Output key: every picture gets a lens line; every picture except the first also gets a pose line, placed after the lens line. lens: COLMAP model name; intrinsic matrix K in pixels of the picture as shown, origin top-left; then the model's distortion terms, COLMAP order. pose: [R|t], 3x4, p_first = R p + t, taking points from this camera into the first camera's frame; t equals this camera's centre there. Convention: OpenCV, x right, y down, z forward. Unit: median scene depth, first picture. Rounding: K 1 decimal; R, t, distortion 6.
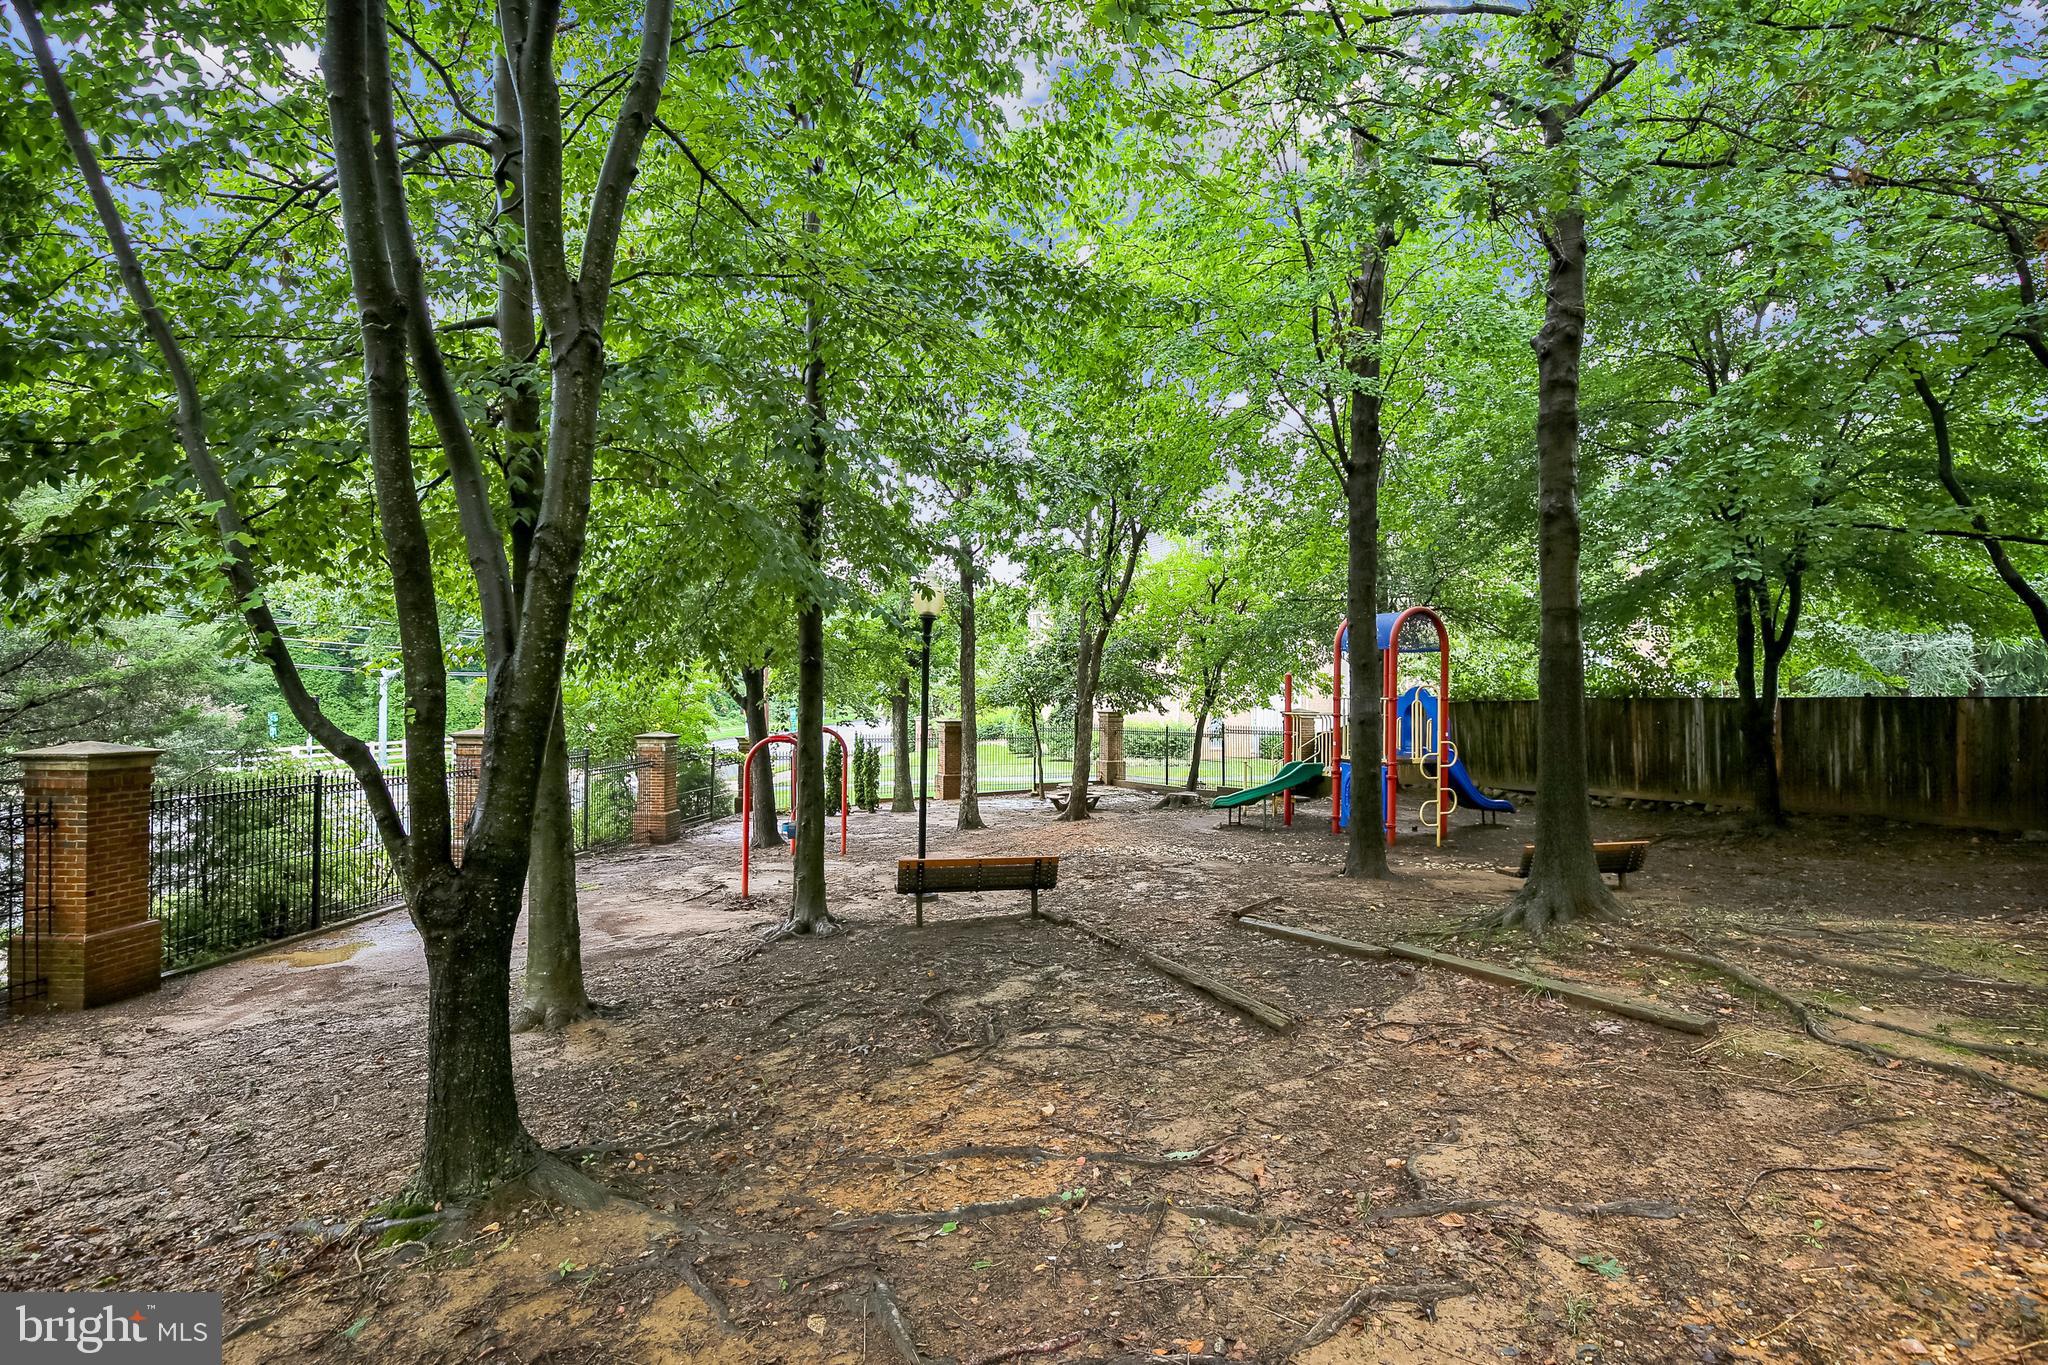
lens RADIAL K [[947.5, 0, 1027.5], [0, 947.5, 617.2], [0, 0, 1]] dist [-0.001306, 0.000054]
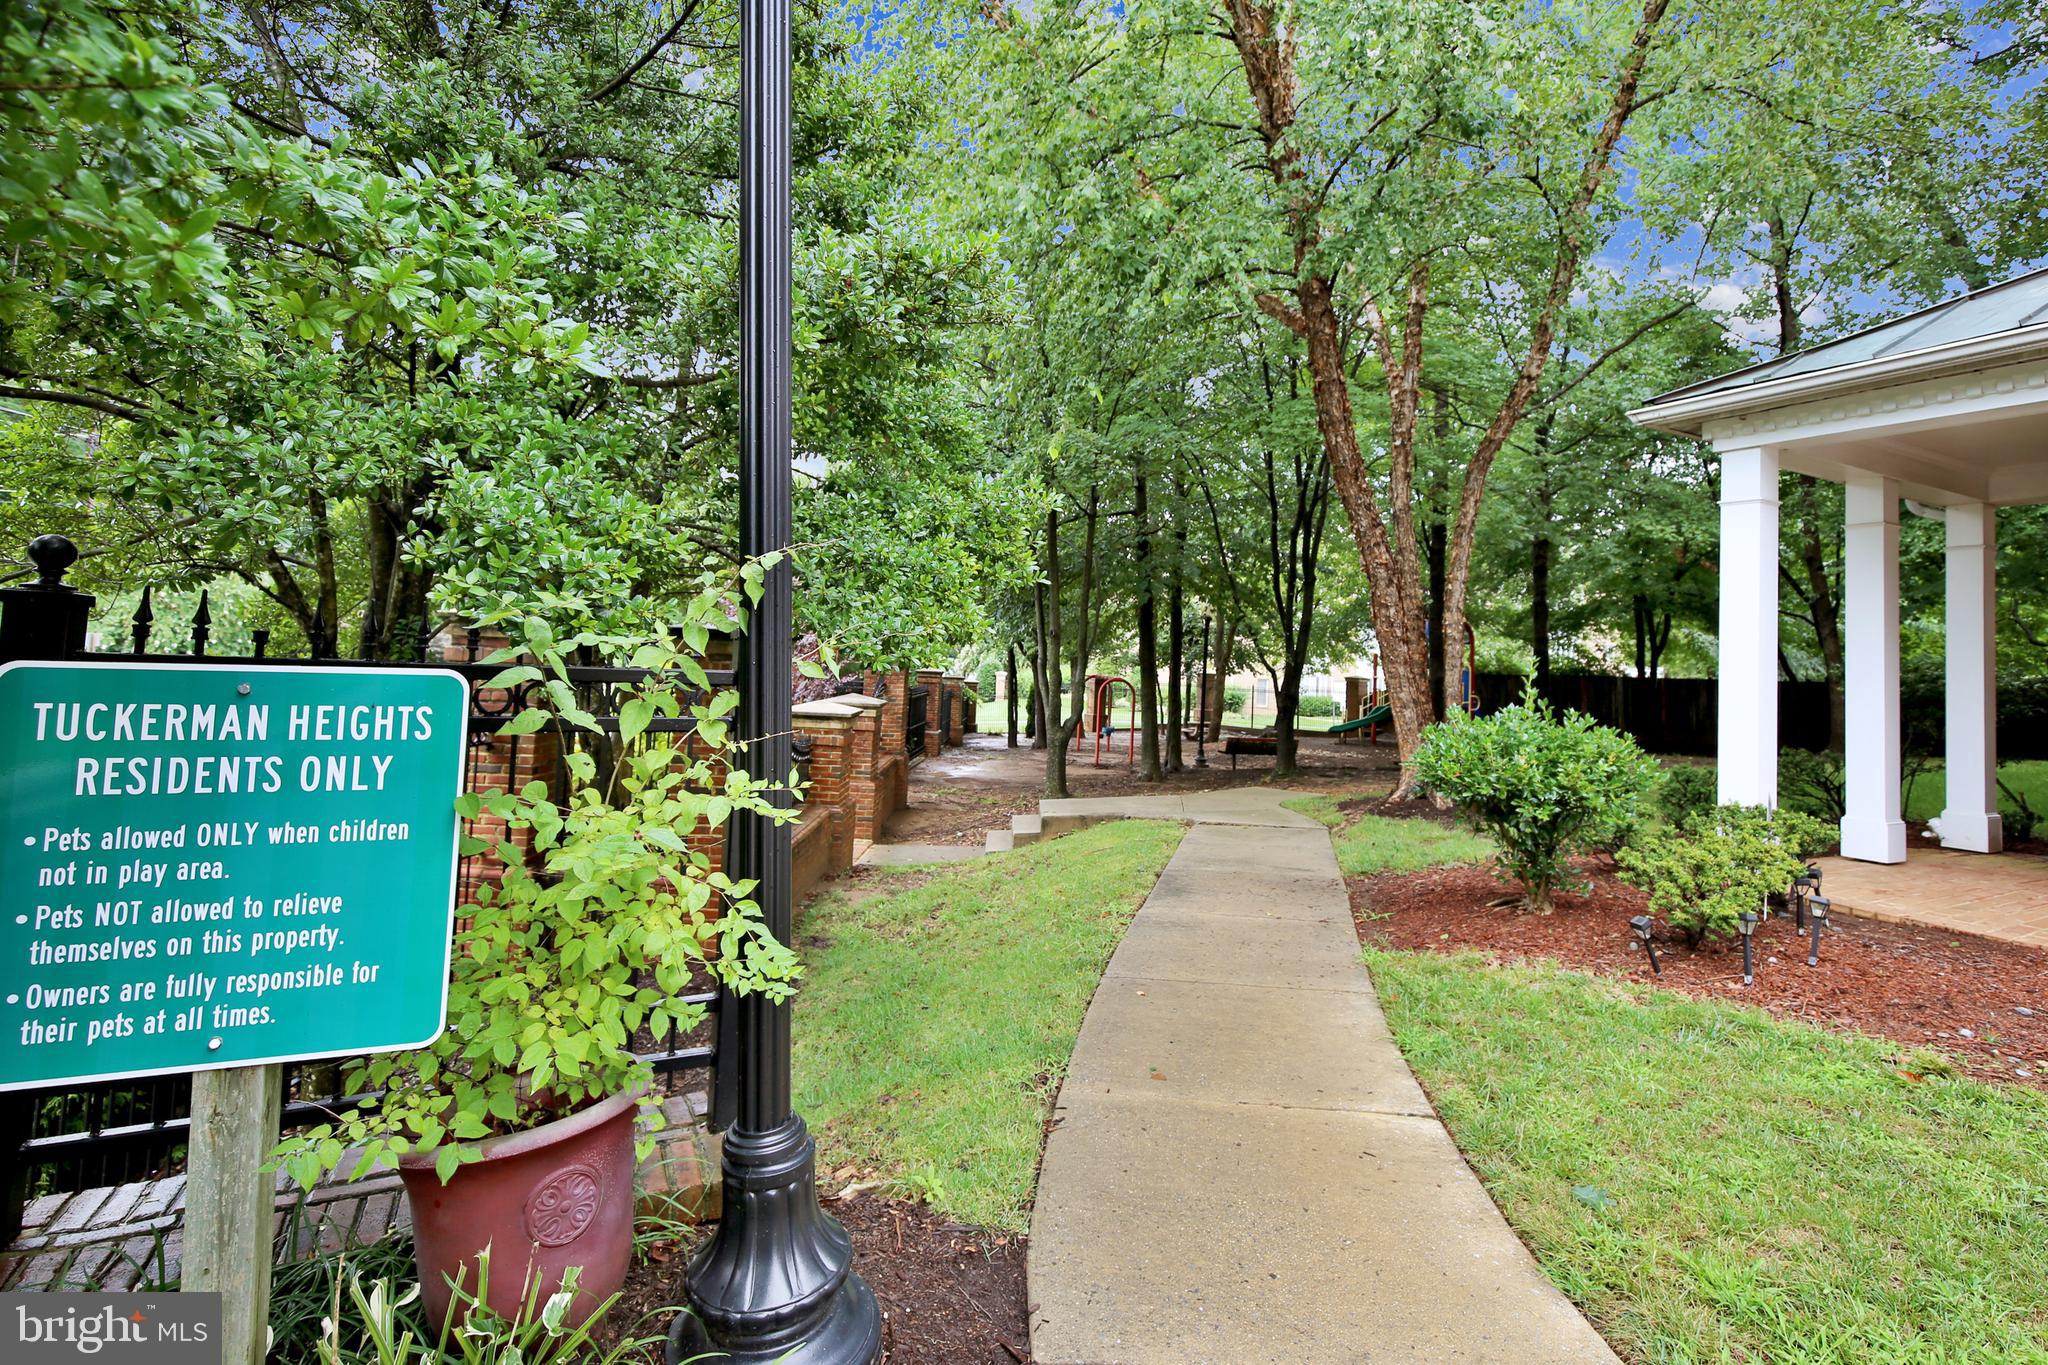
lens RADIAL K [[947.5, 0, 1027.5], [0, 947.5, 617.2], [0, 0, 1]] dist [-0.001306, 0.000054]
pose [[0.999068, 0.037081, 0.022073, -0.368903], [-0.037933, 0.998500, 0.039491, -0.046657], [-0.020575, -0.040292, 0.998976, -0.633188]]
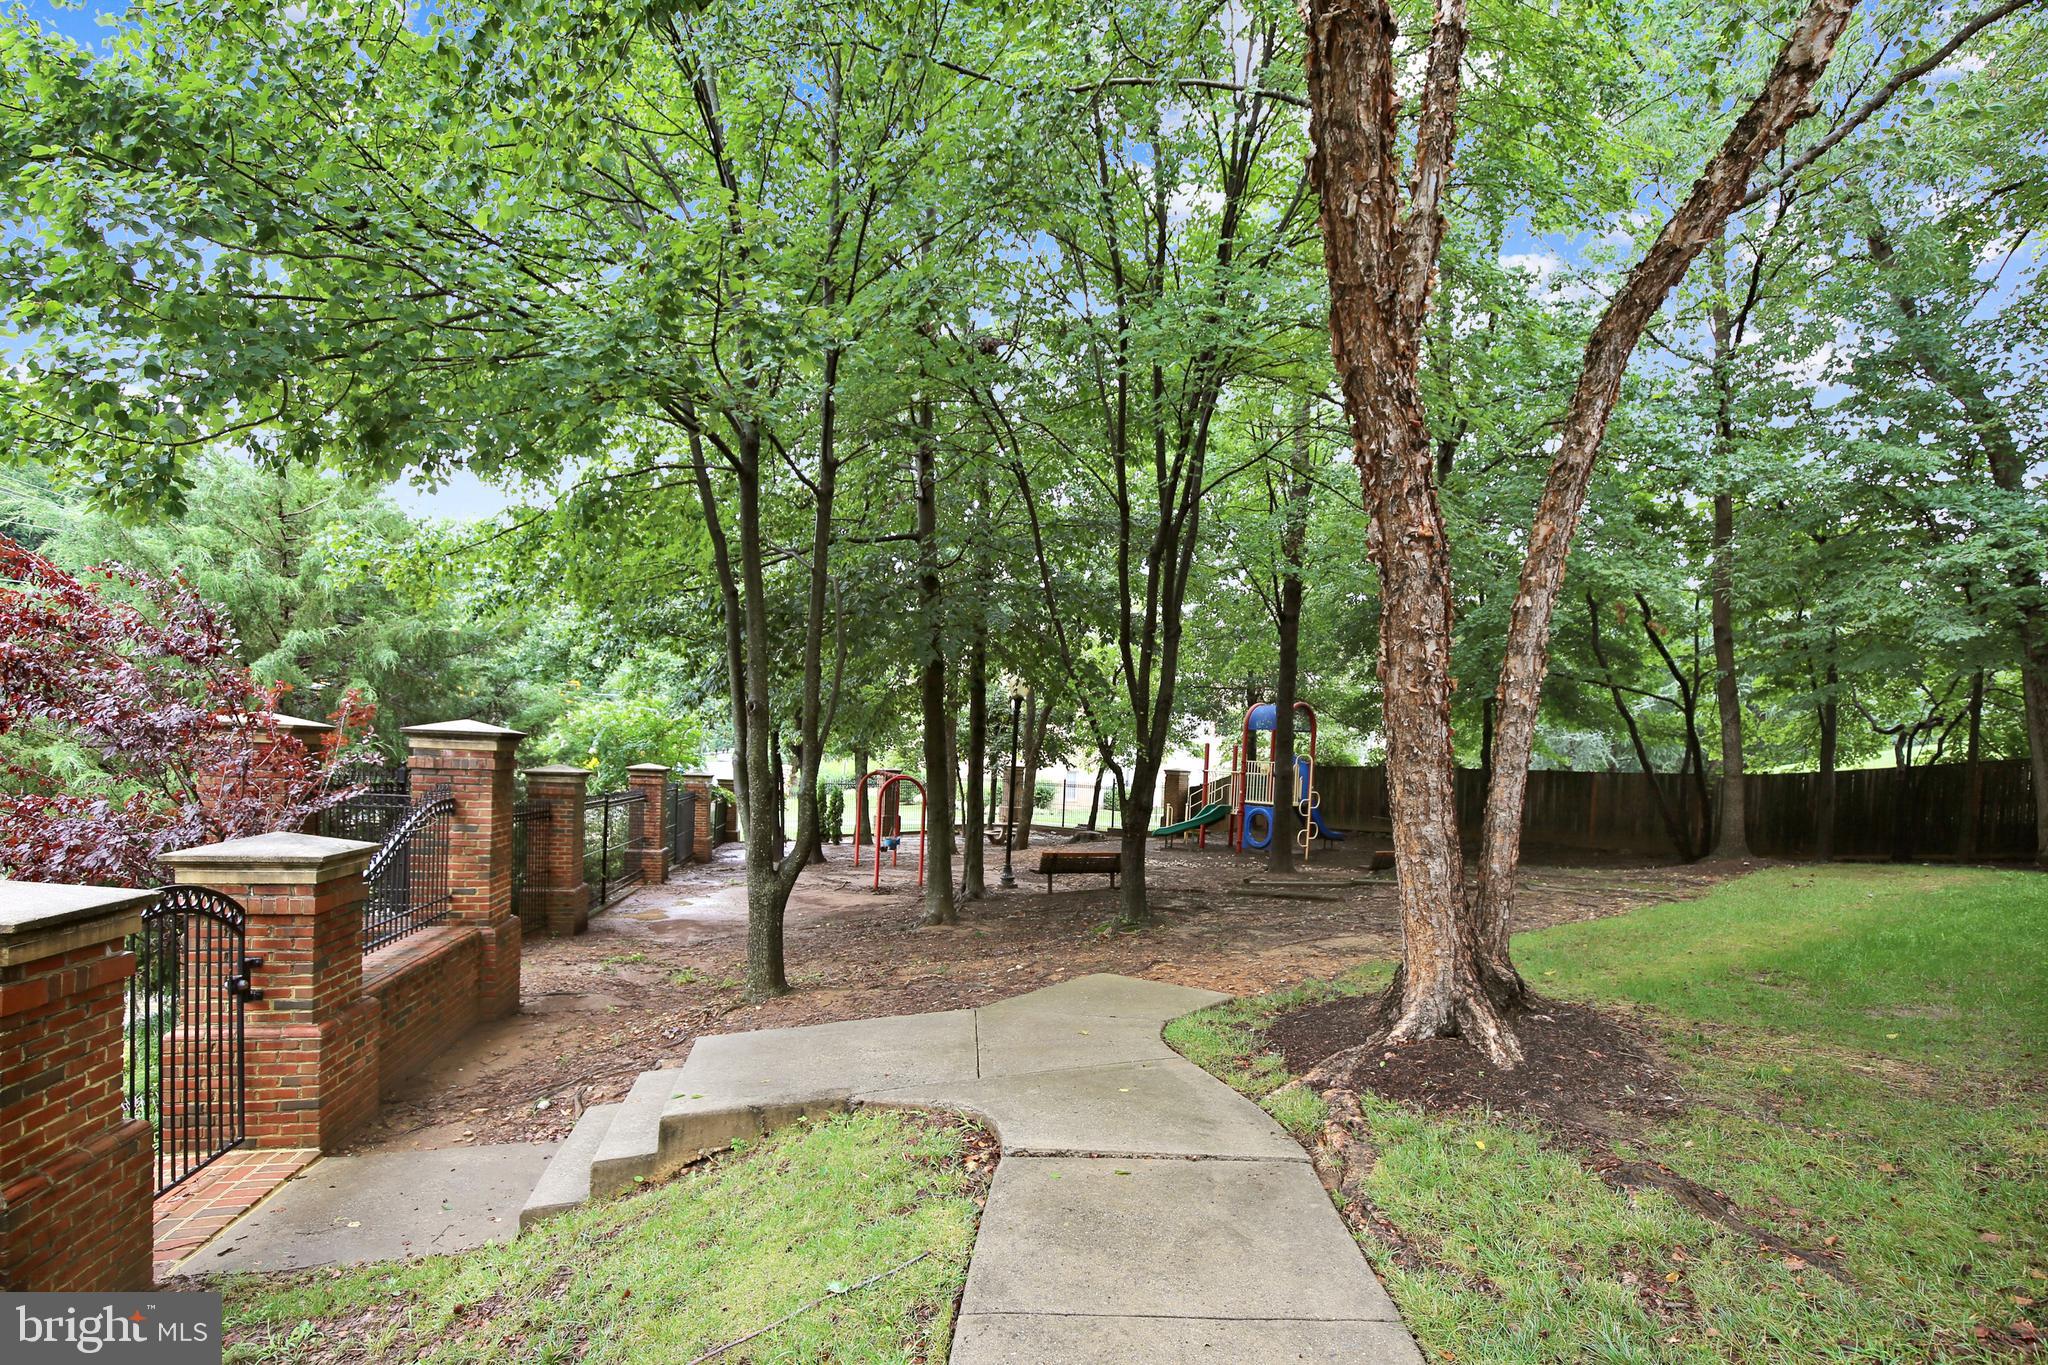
lens RADIAL K [[951.7, 0, 1032.3], [0, 951.7, 676.3], [0, 0, 1]] dist [0.003491, 0.001404]
pose [[0.972991, 0.048721, 0.225645, -0.310862], [-0.049546, 0.998770, -0.002009, -0.026179], [-0.225465, -0.009225, 0.974208, -0.345776]]
